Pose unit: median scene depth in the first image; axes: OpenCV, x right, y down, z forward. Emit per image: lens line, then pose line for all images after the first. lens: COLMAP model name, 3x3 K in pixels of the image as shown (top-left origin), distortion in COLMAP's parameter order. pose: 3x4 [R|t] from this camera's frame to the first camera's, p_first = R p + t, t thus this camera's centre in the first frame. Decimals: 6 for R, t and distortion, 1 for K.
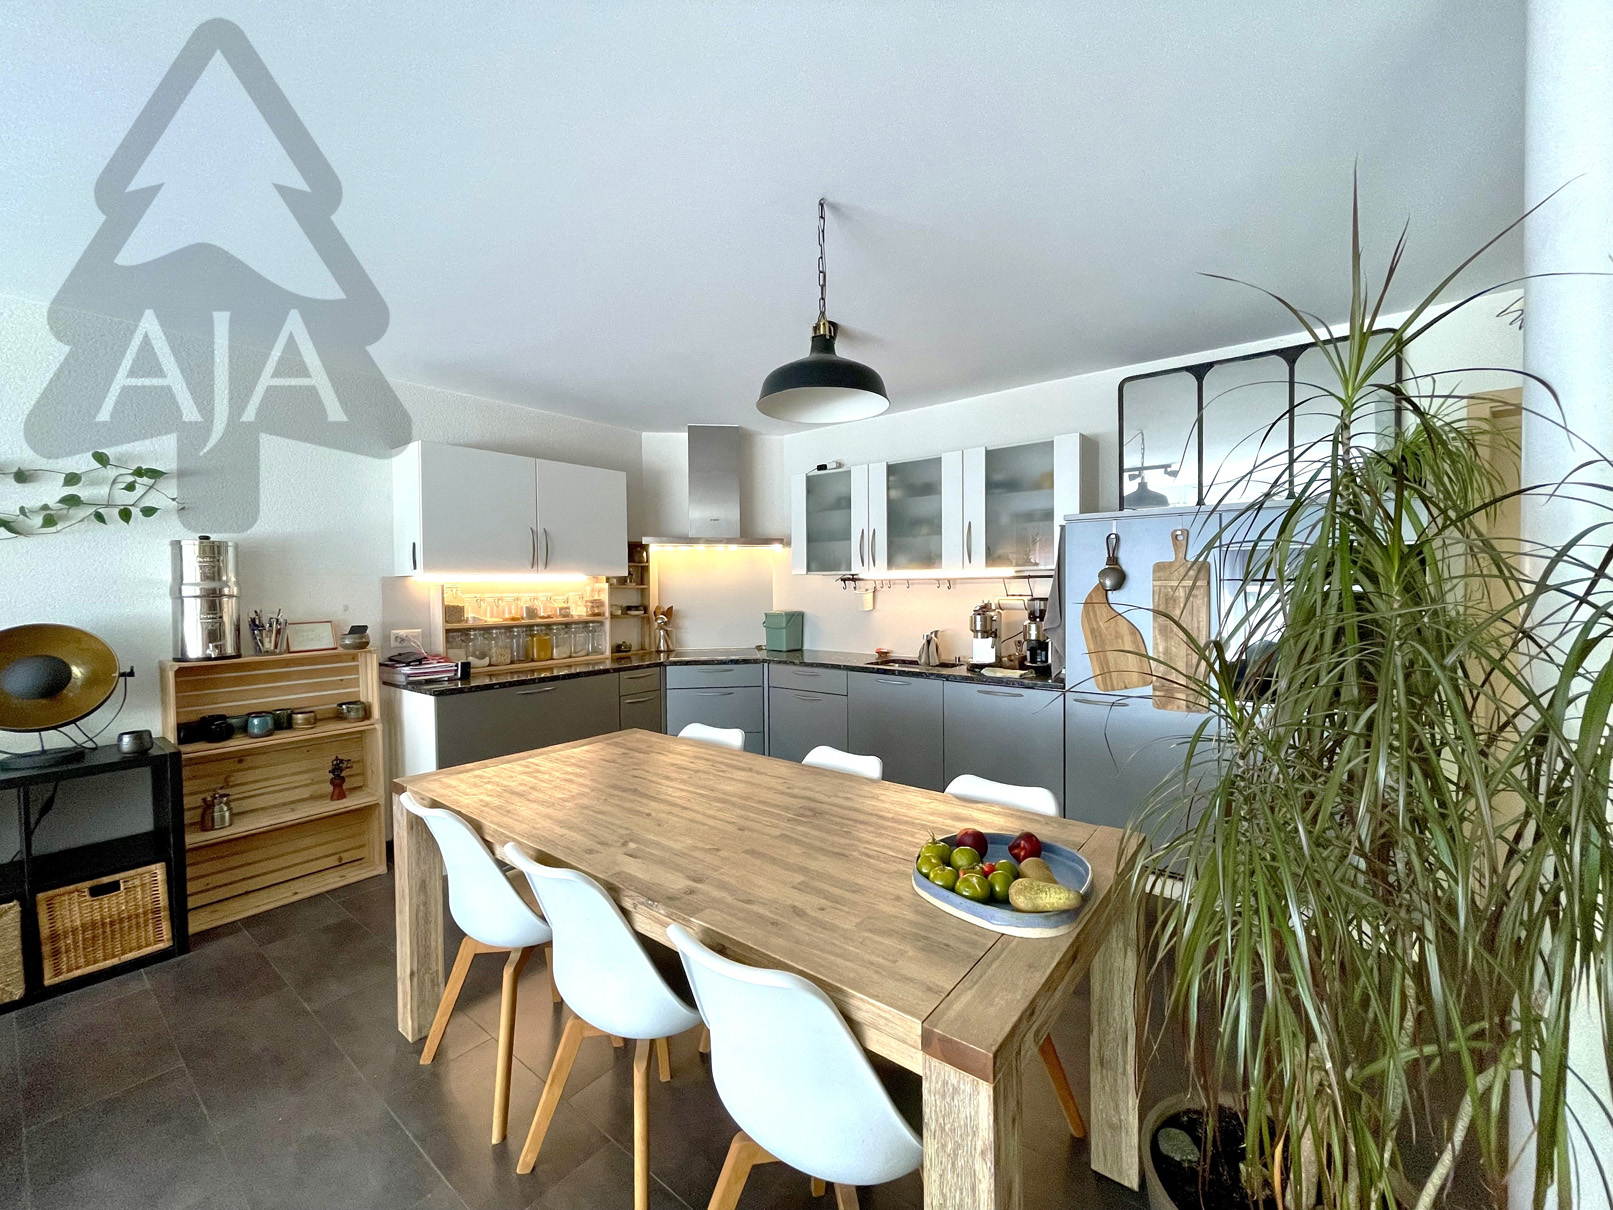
lens RADIAL K [[649.0, 0, 802.0], [0, 649.0, 603.5], [0, 0, 1]] dist [-0.020696, 0.007103]
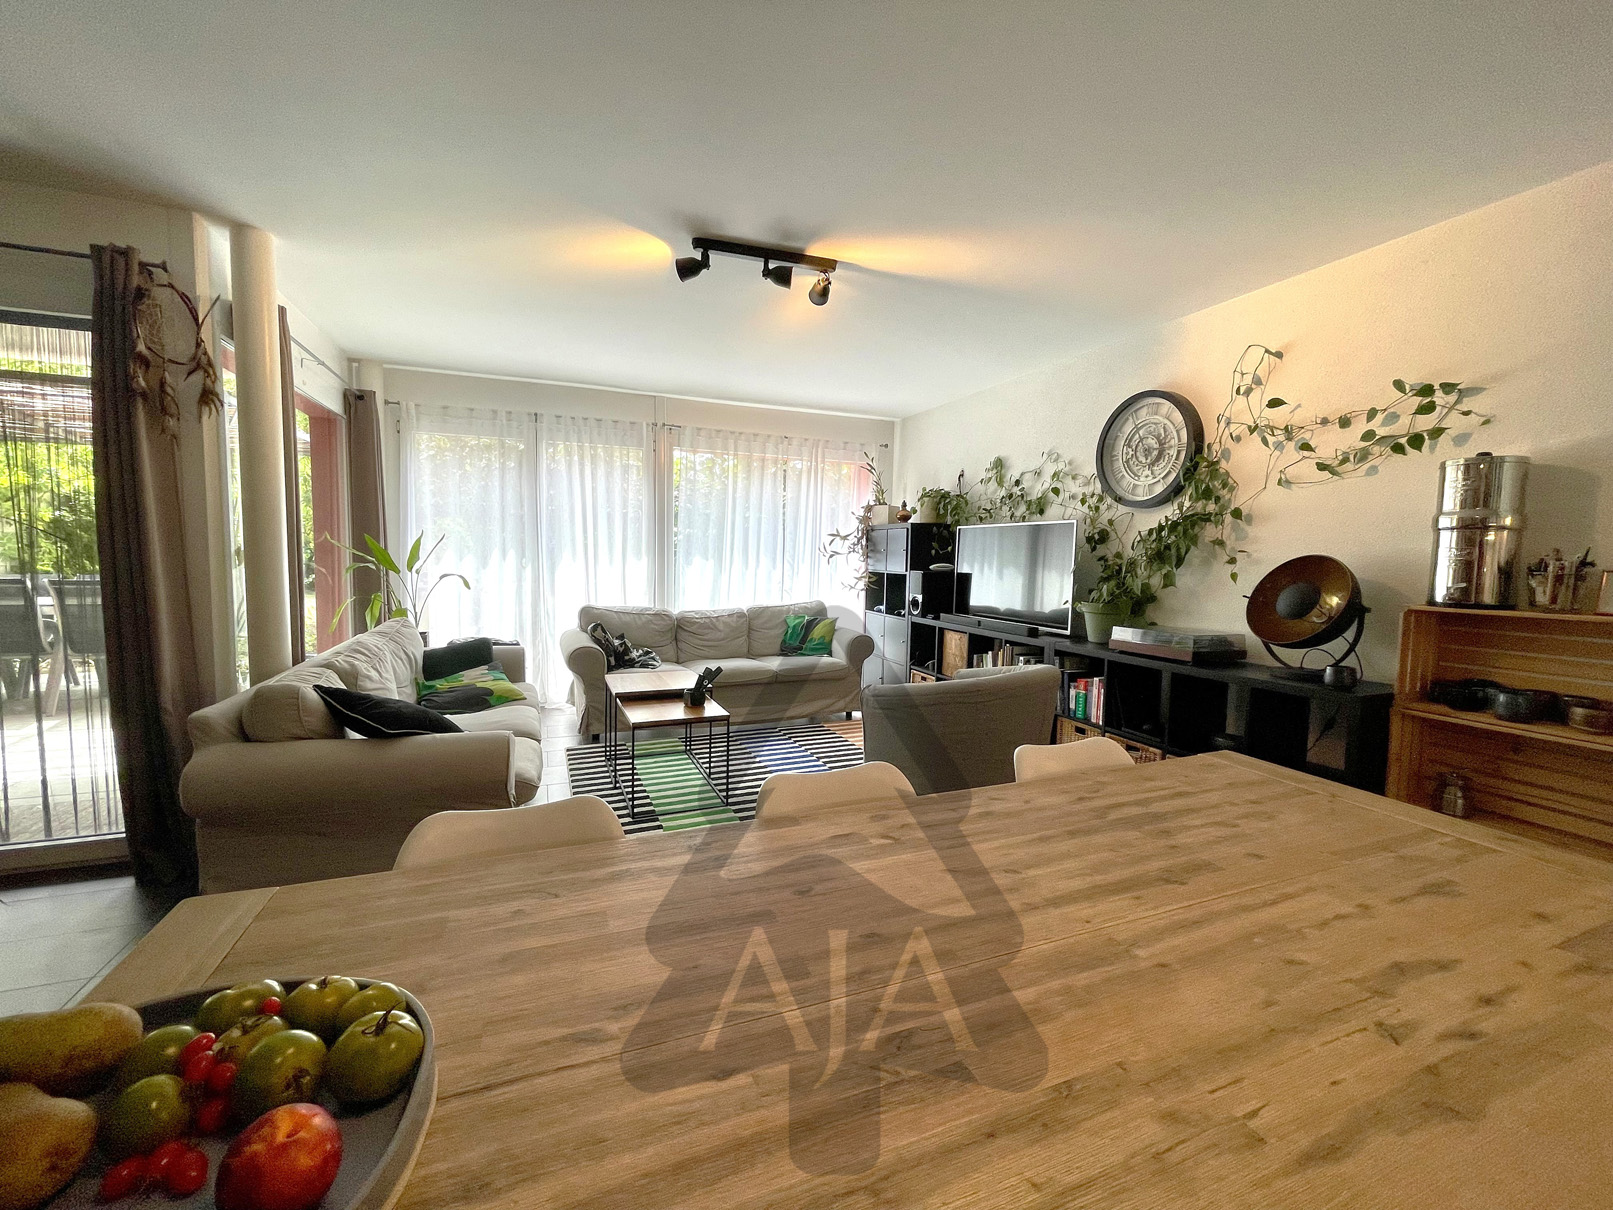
lens RADIAL K [[649.0, 0, 802.0], [0, 649.0, 603.5], [0, 0, 1]] dist [-0.020696, 0.007103]
pose [[-0.495515, 0.073799, -0.865459, 0.194998], [-0.037883, 0.993600, 0.106416, 0.028854], [0.867773, 0.085517, -0.489547, 0.679059]]
